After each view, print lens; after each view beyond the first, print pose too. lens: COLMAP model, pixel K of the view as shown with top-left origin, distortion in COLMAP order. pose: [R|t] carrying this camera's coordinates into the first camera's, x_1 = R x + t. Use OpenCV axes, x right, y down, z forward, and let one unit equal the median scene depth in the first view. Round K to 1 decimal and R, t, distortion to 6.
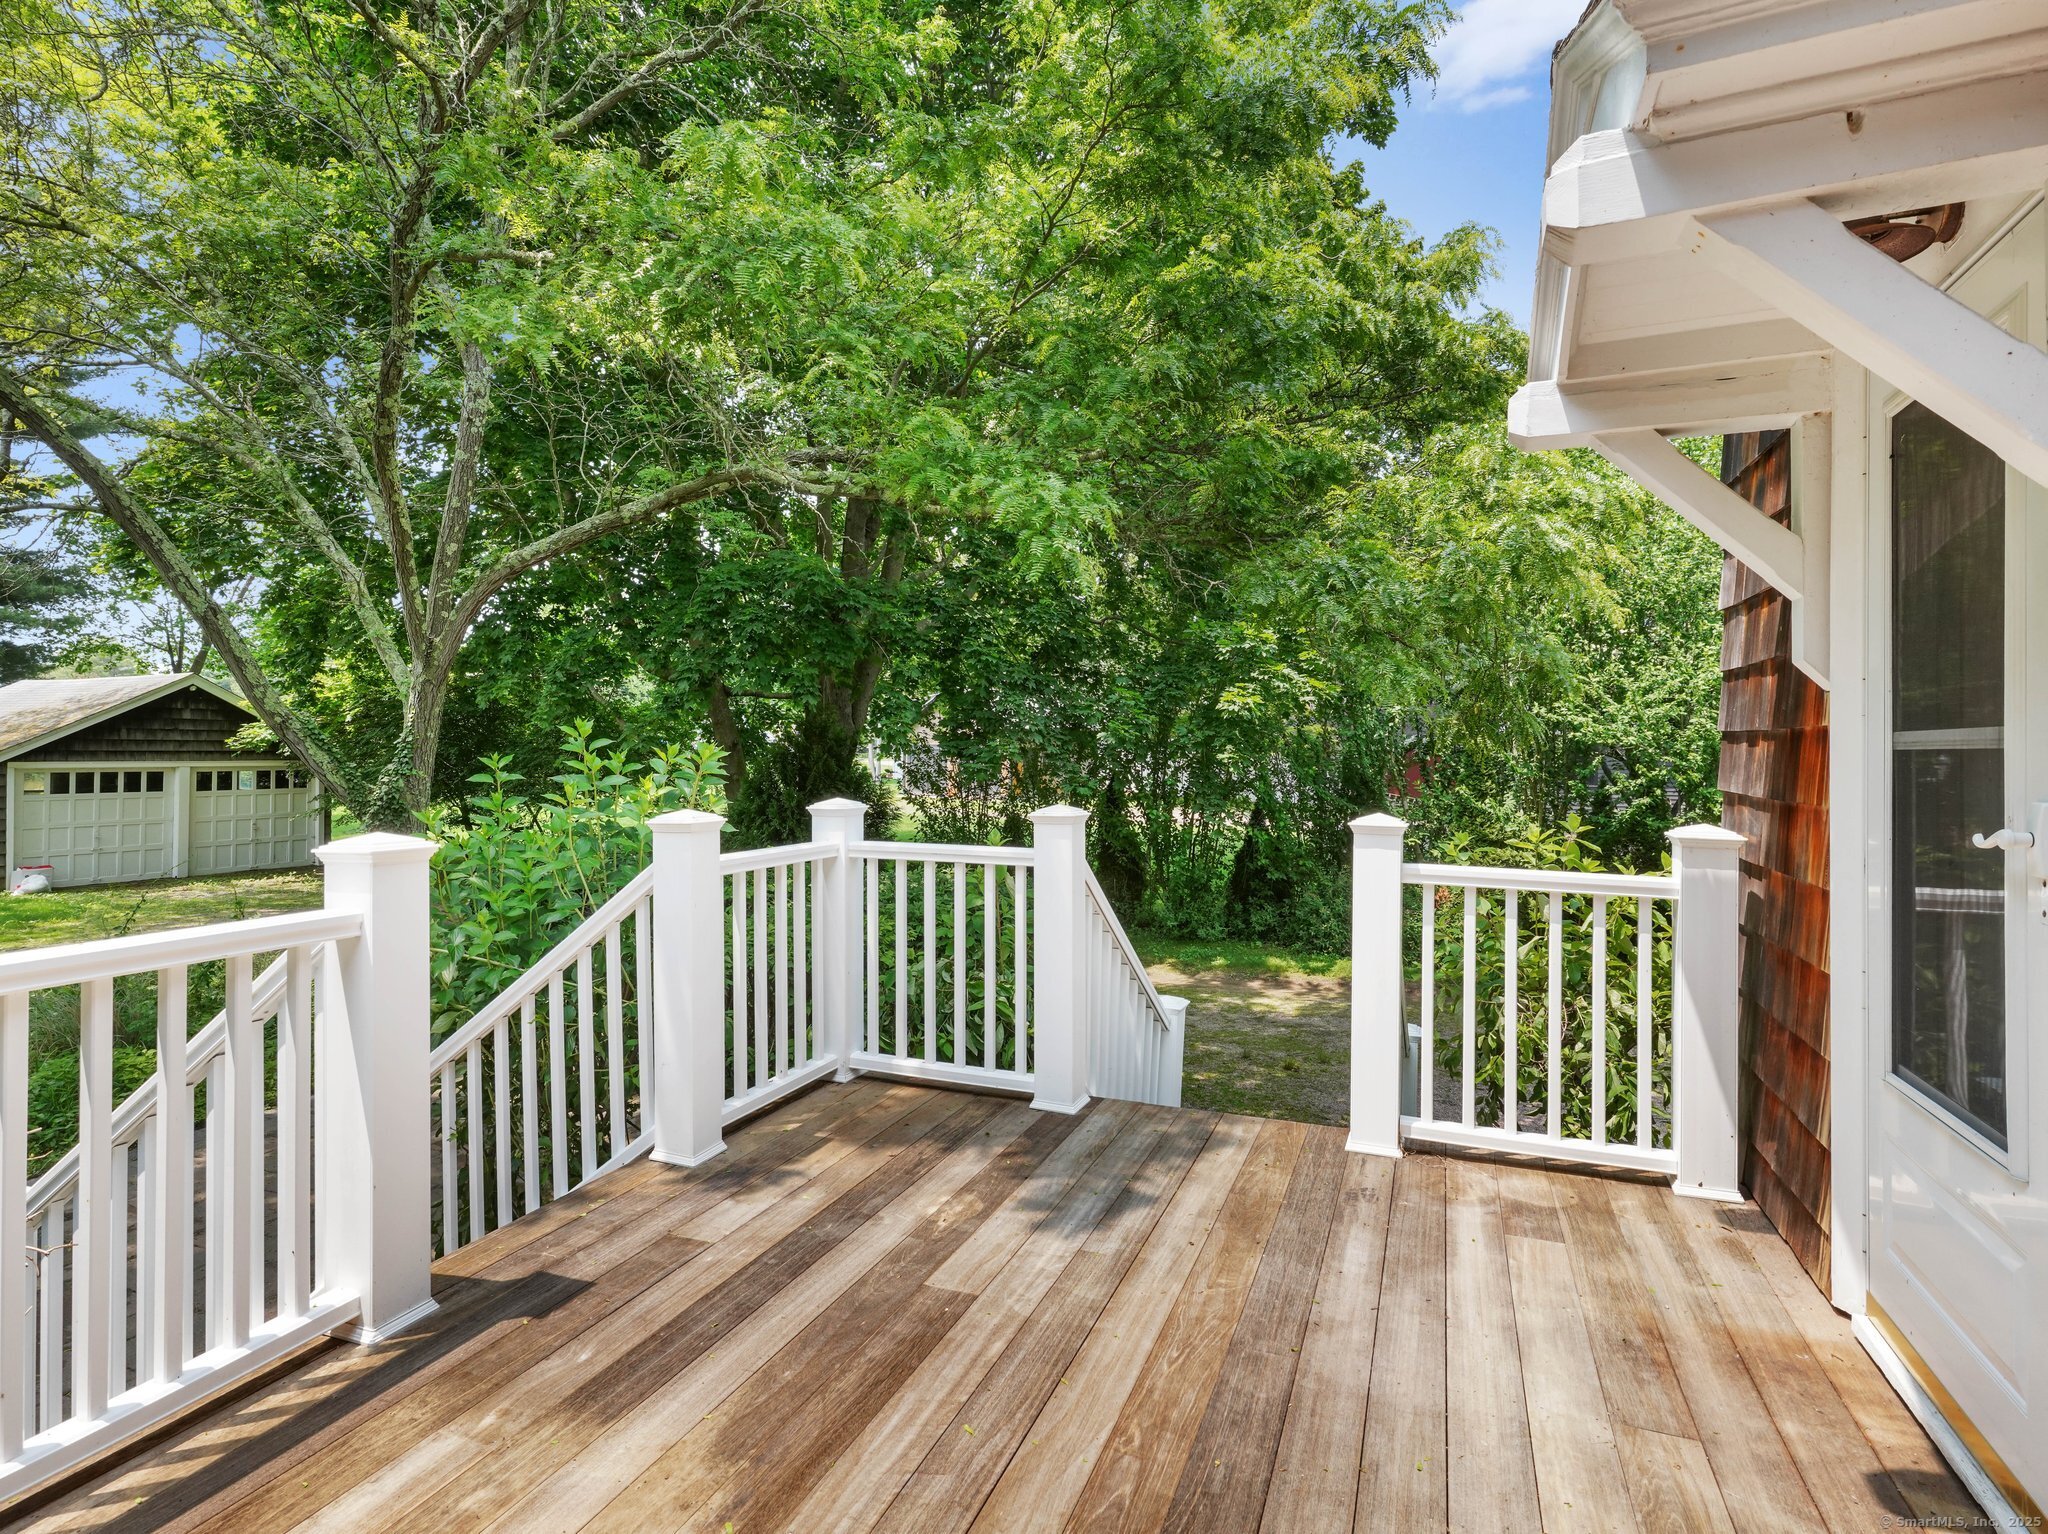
lens RADIAL K [[1098.0, 0, 1010.7], [0, 1098.0, 760.6], [0, 0, 1]] dist [0.001389, 0.005703]
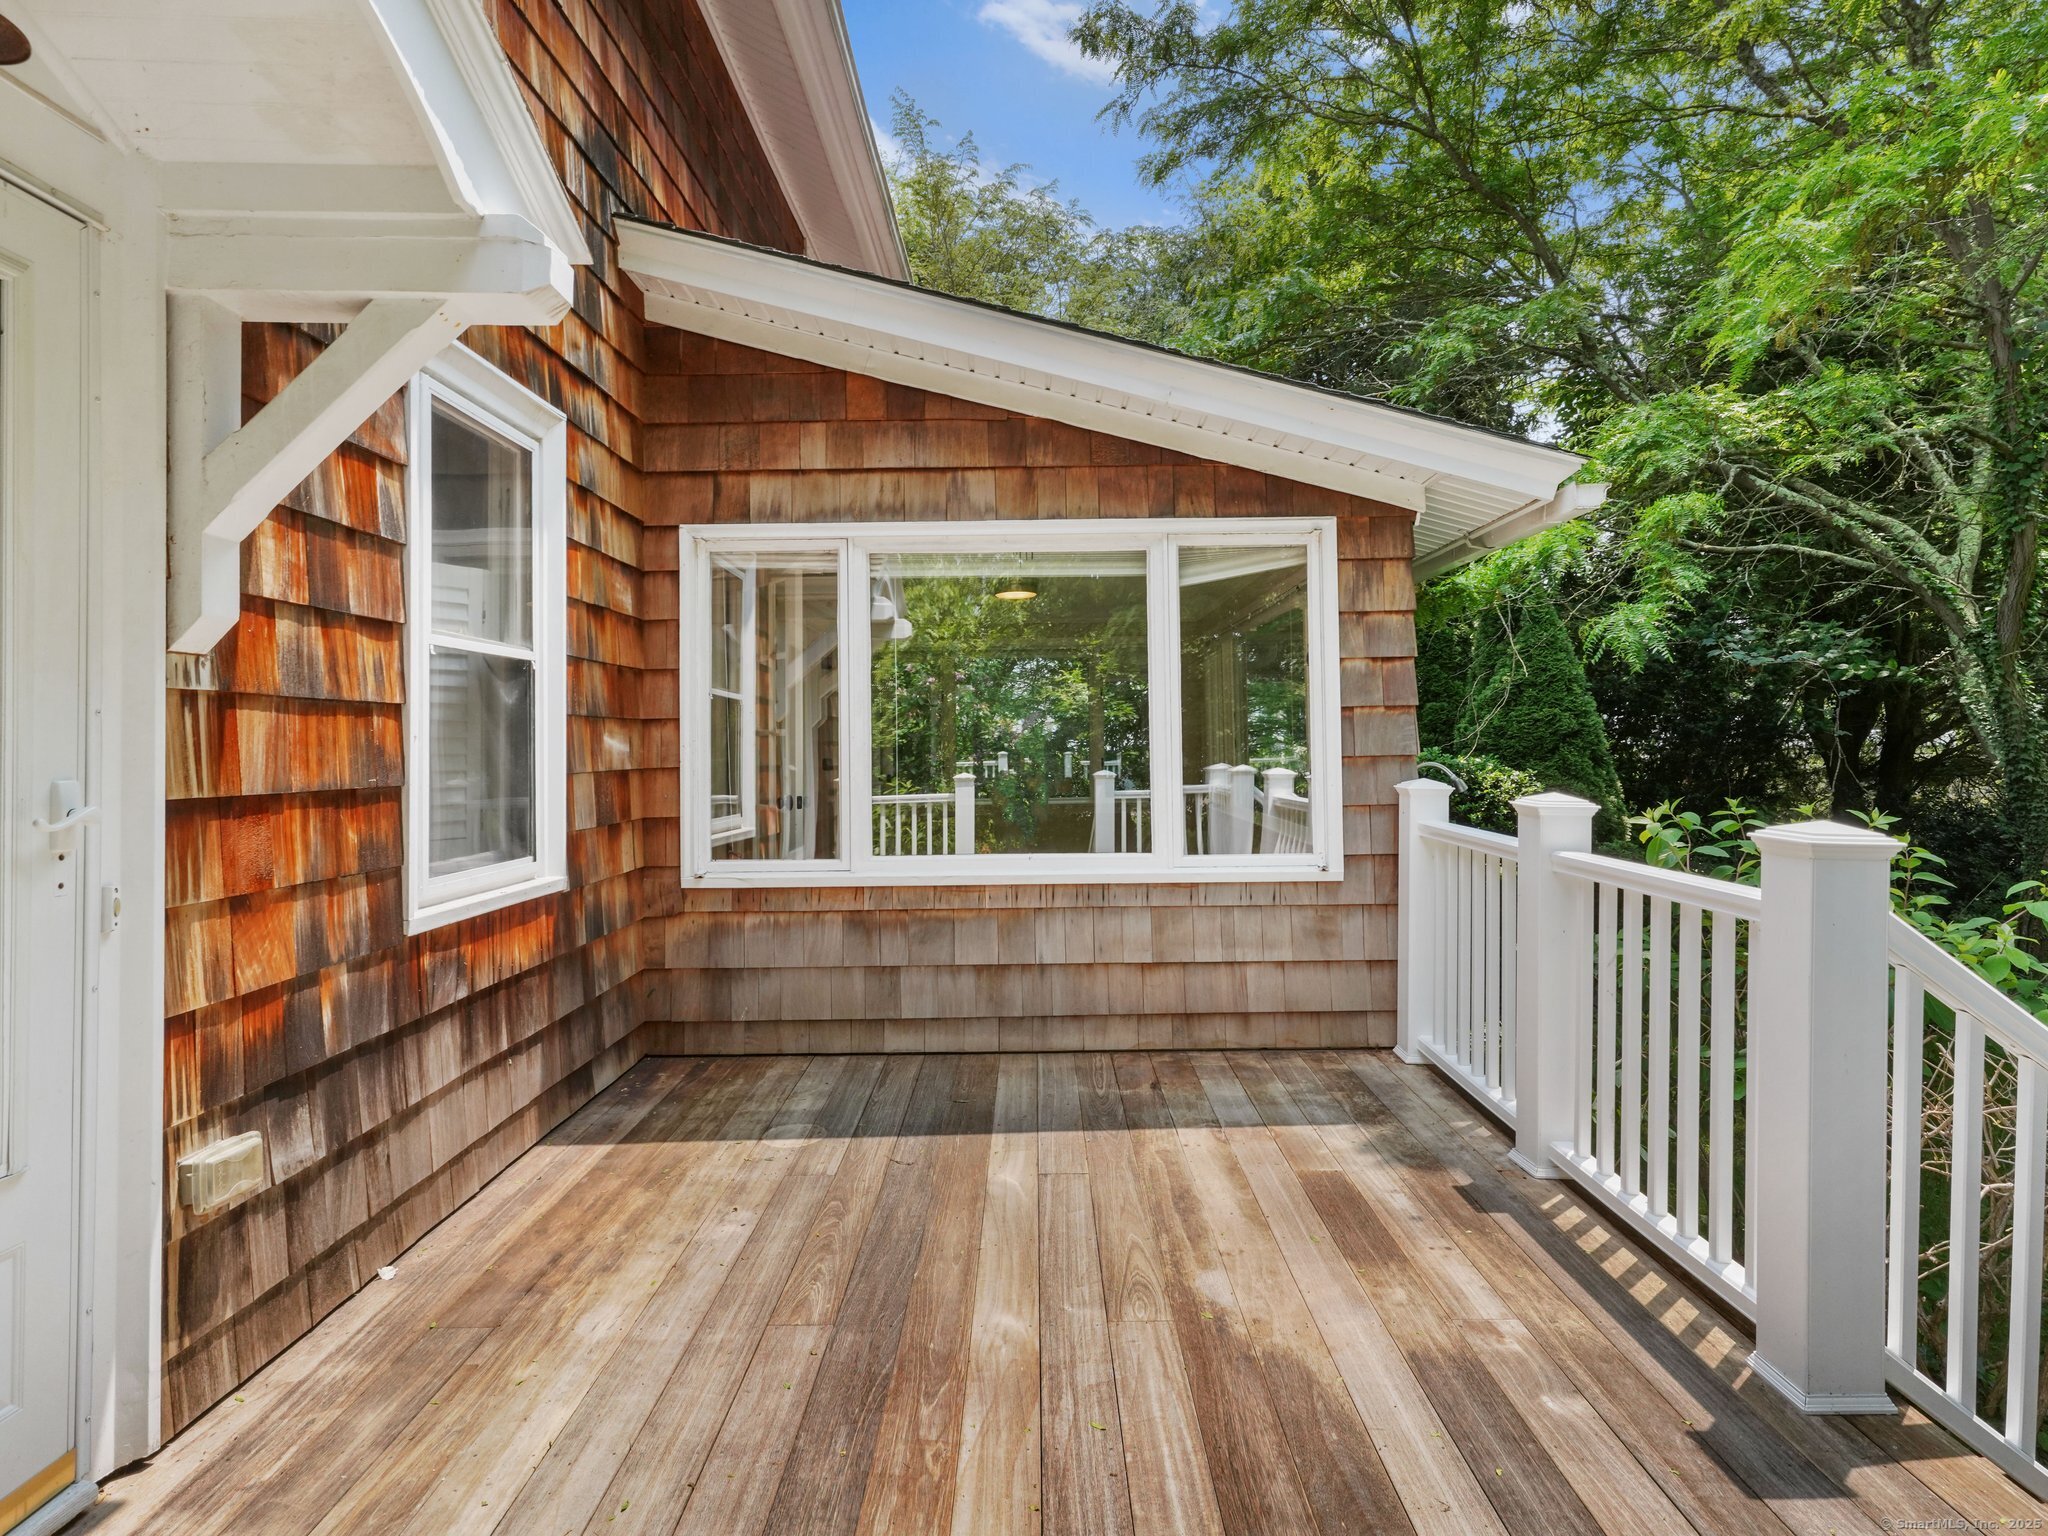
lens RADIAL K [[1098.0, 0, 1017.0], [0, 1098.0, 761.0], [0, 0, 1]] dist [0.001389, 0.005703]
pose [[-0.935963, 0.010244, -0.351949, 0.098692], [0.004592, 0.999847, 0.016890, 0.001380], [0.352068, 0.014192, -0.935867, 0.507720]]
